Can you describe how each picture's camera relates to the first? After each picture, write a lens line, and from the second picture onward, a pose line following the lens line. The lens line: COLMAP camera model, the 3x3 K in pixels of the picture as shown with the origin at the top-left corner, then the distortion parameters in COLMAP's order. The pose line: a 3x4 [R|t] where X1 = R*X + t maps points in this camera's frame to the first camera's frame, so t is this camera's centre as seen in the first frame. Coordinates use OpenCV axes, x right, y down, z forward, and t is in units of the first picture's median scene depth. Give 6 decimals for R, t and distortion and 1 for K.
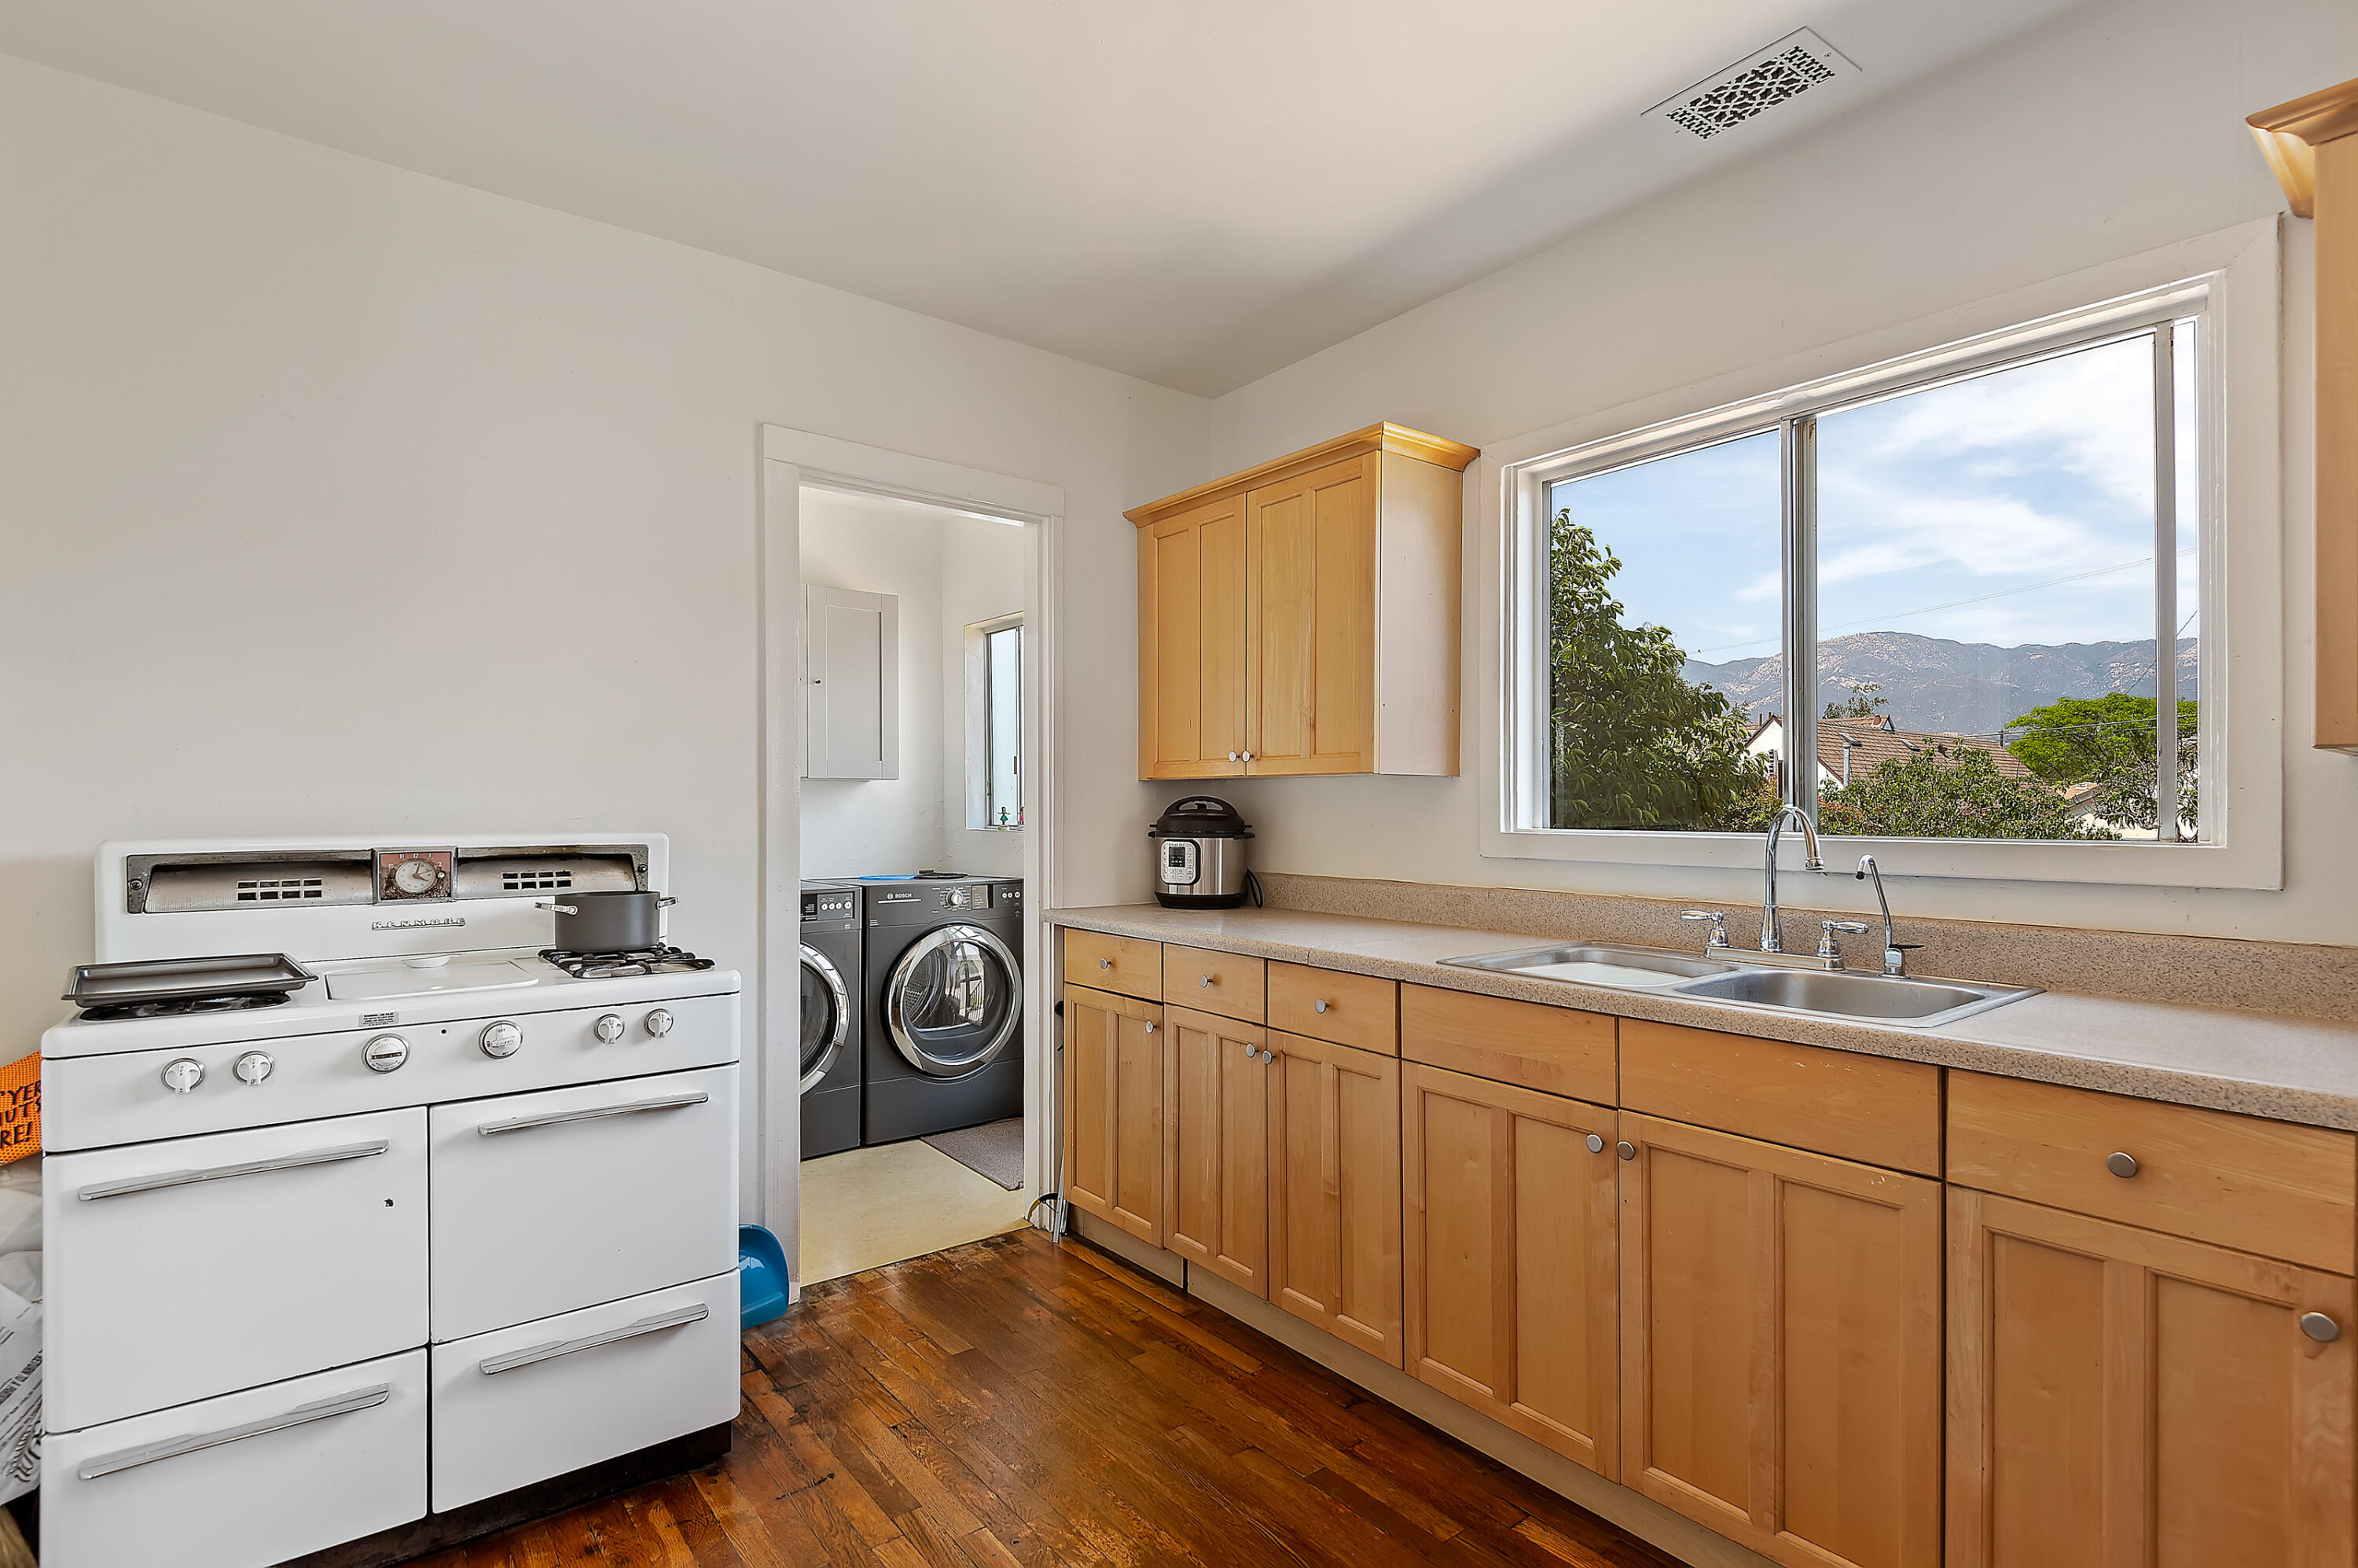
lens RADIAL K [[1136.2, 0, 1190.4], [0, 1136.2, 800.5], [0, 0, 1]] dist [0.019873, -0.009165]
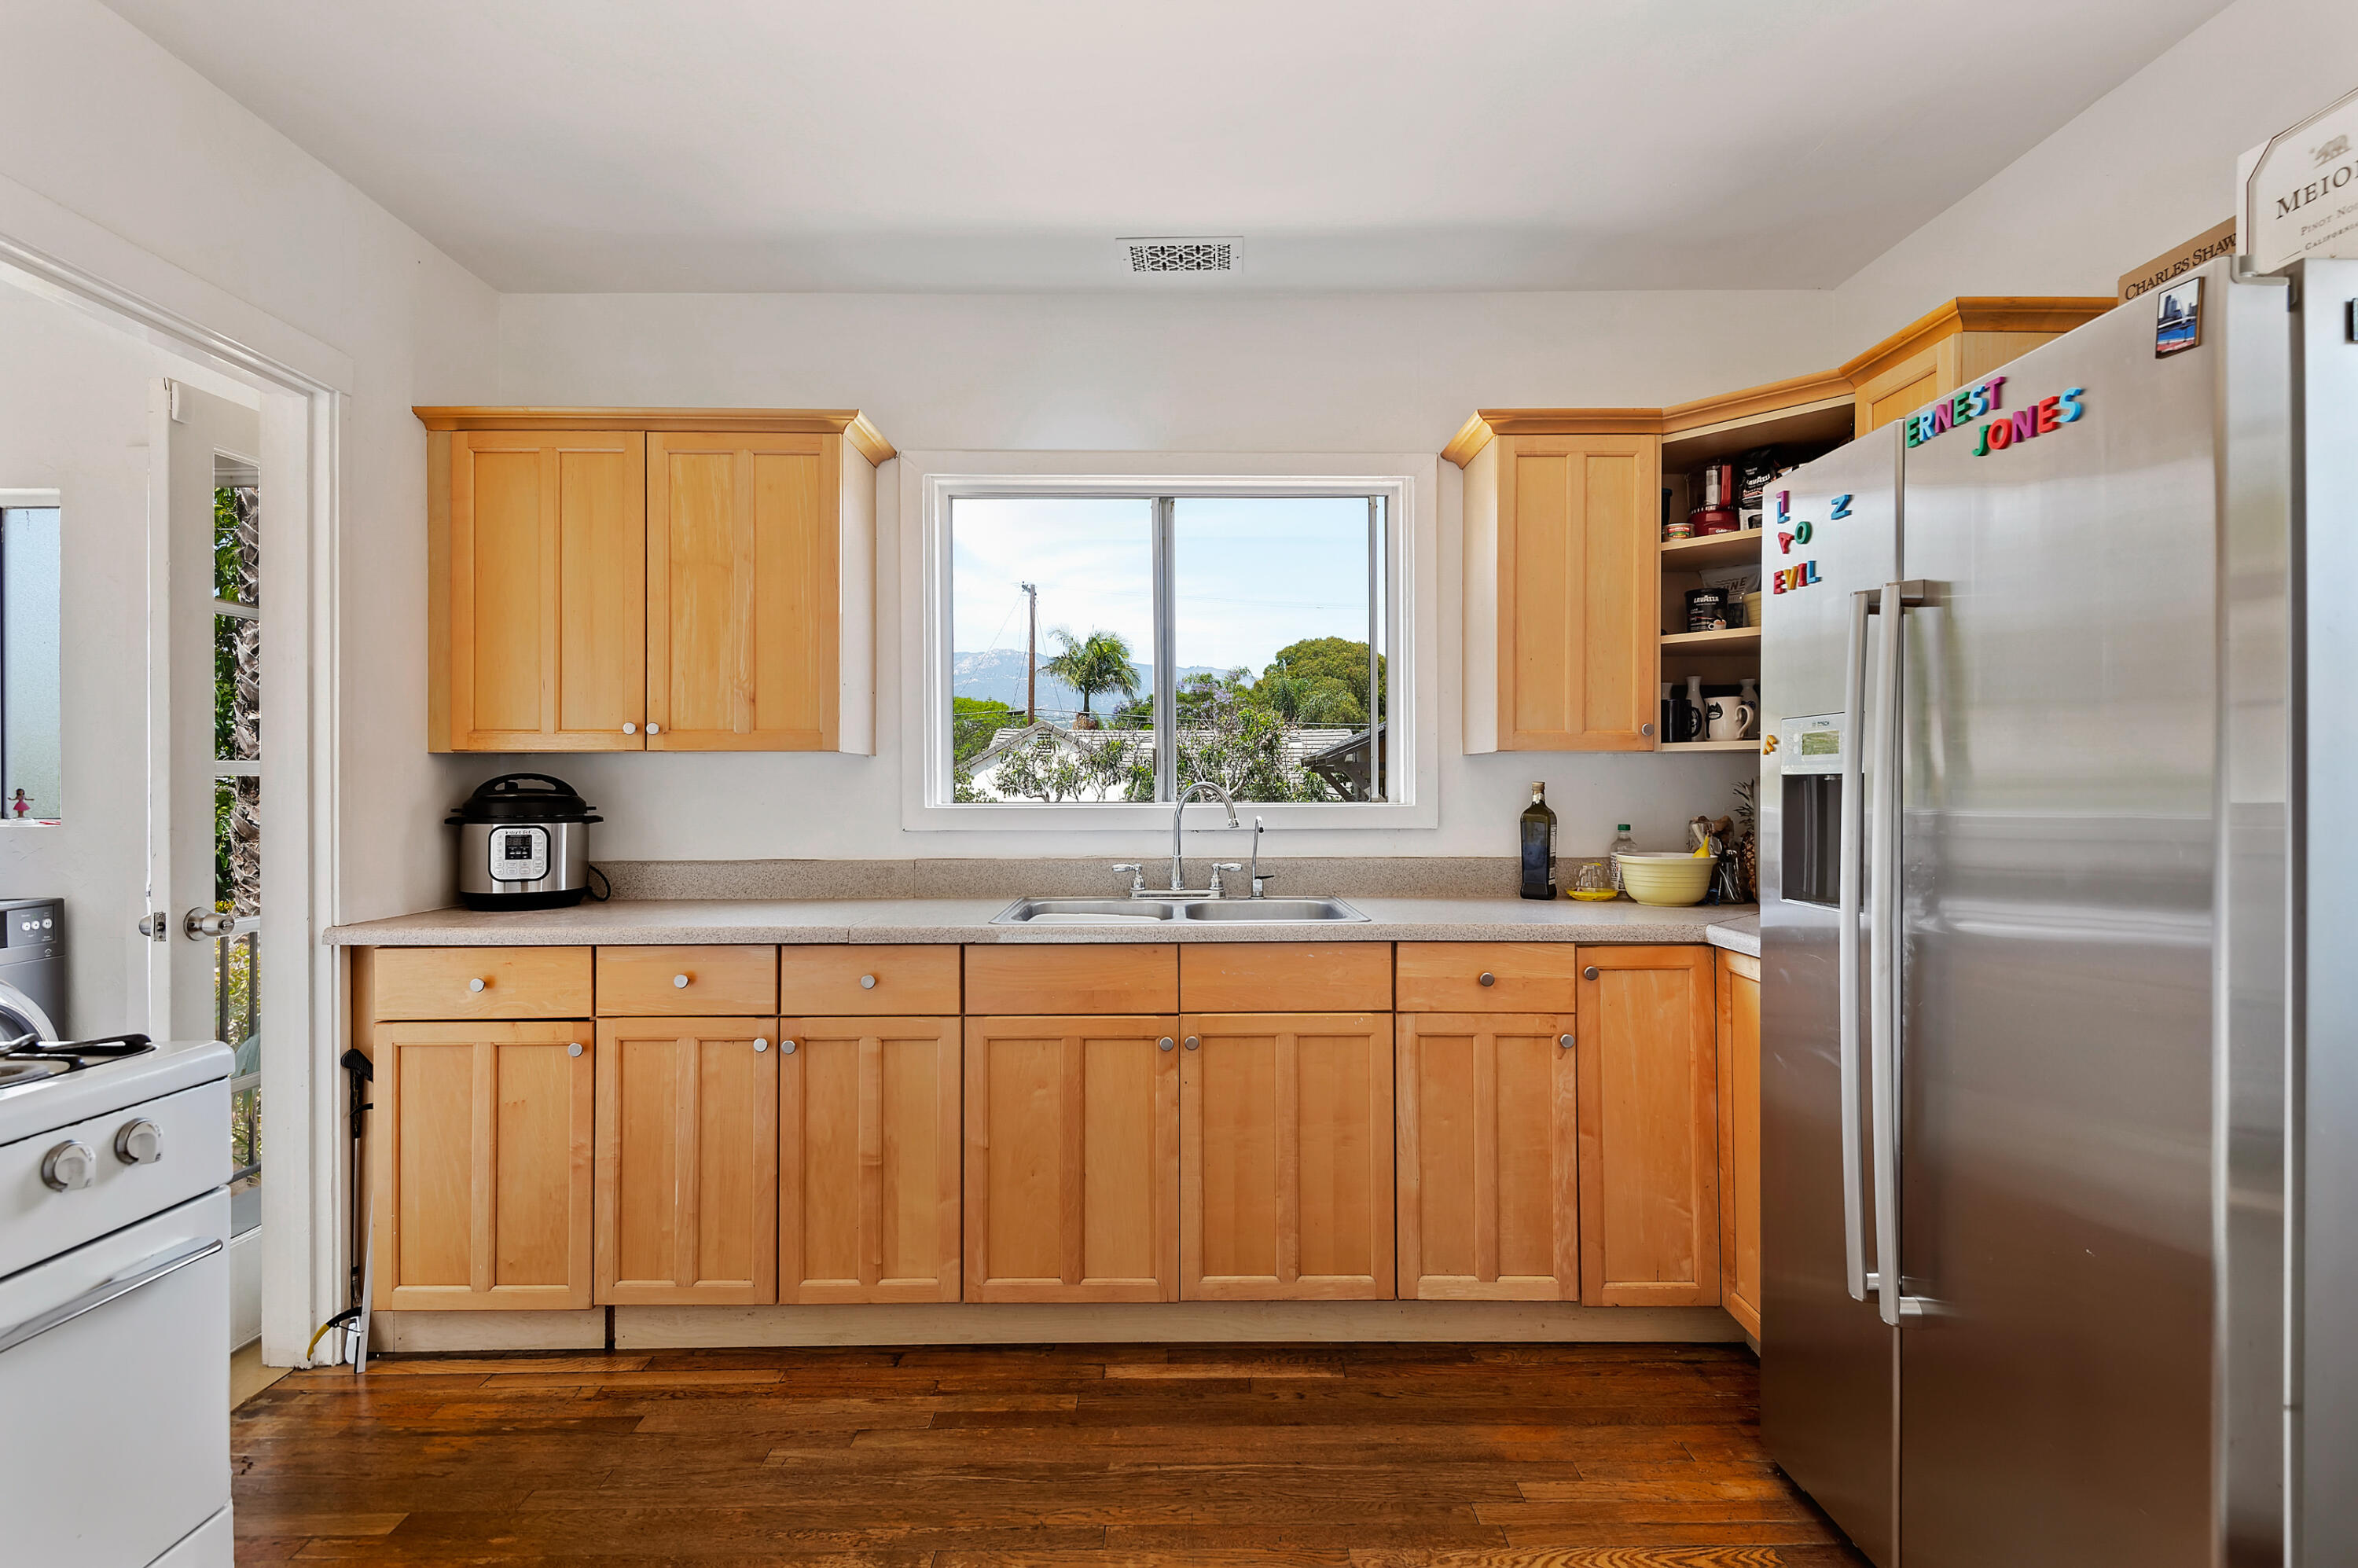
lens RADIAL K [[1136.2, 0, 1192.5], [0, 1136.2, 772.9], [0, 0, 1]] dist [0.019873, -0.009165]
pose [[0.613843, 0.003793, 0.789419, -0.507250], [0.000462, 0.999987, -0.005164, 0.000260], [-0.789428, 0.003535, 0.613833, 0.147222]]
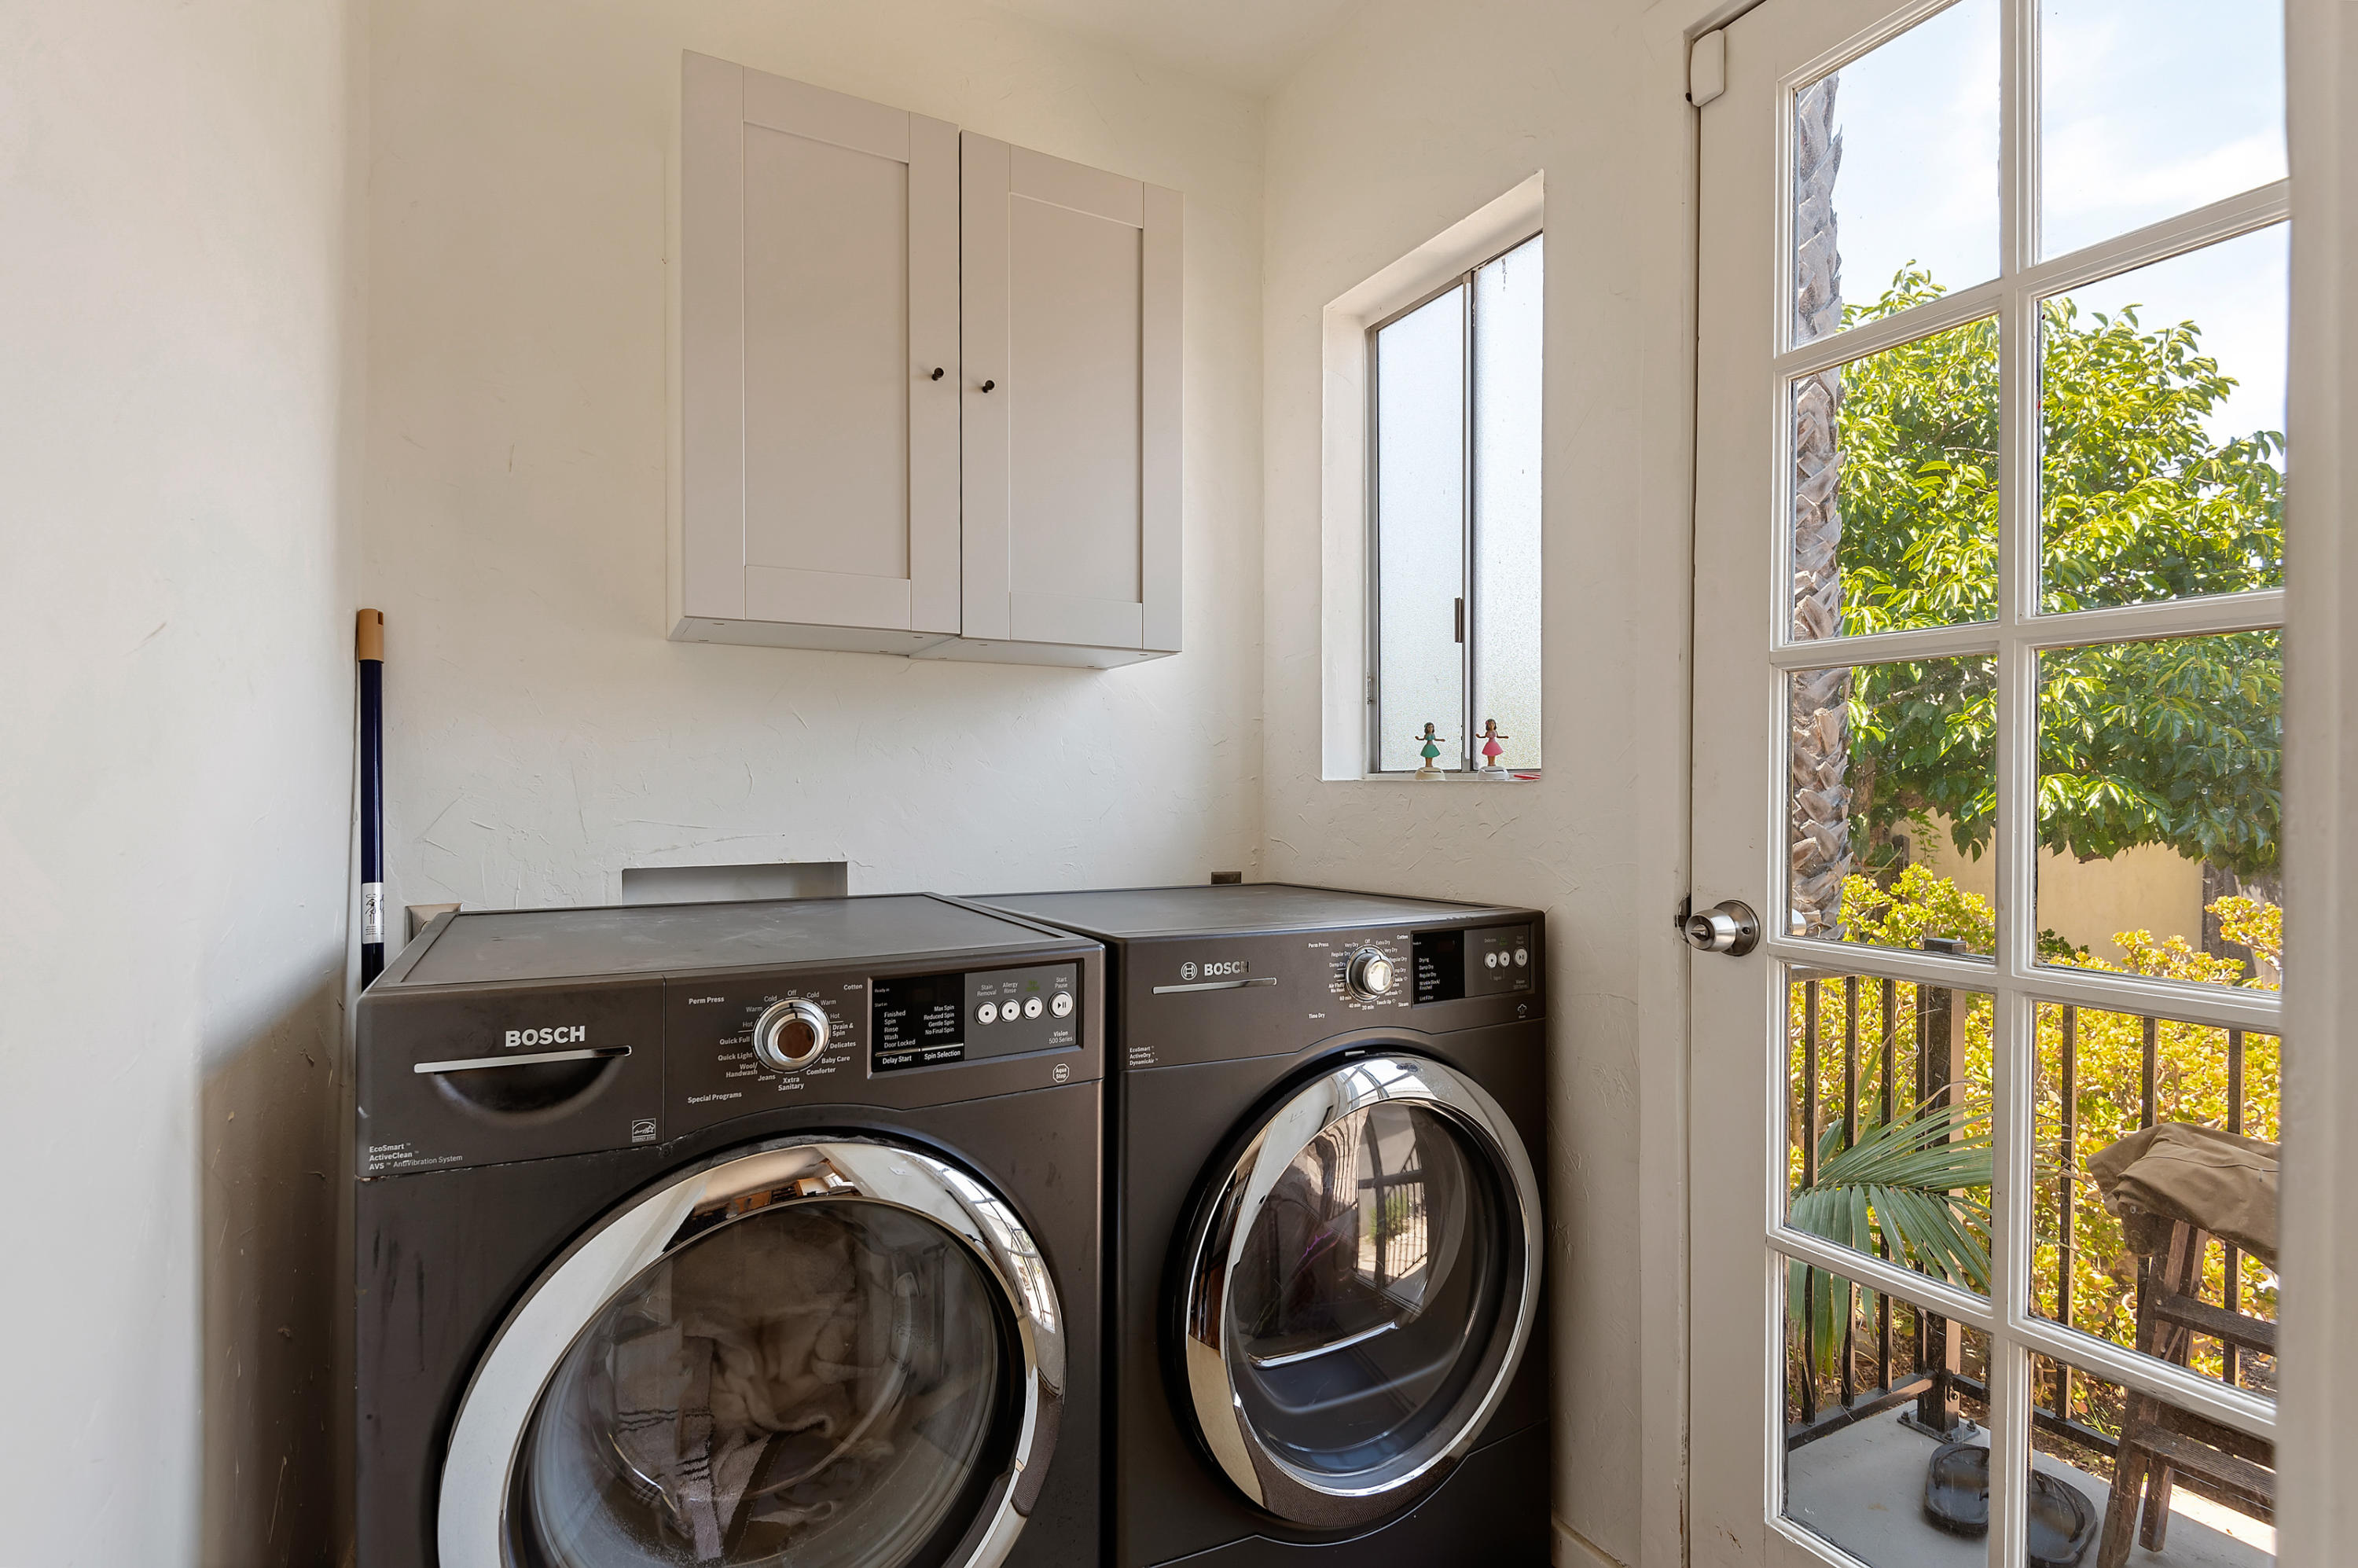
lens RADIAL K [[1136.2, 0, 1181.6], [0, 1136.2, 775.5], [0, 0, 1]] dist [0.019873, -0.009165]
pose [[0.983157, 0.004774, -0.182698, -0.361093], [-0.004581, 0.999988, 0.001478, 0.049255], [0.182703, -0.000616, 0.983168, 1.191296]]
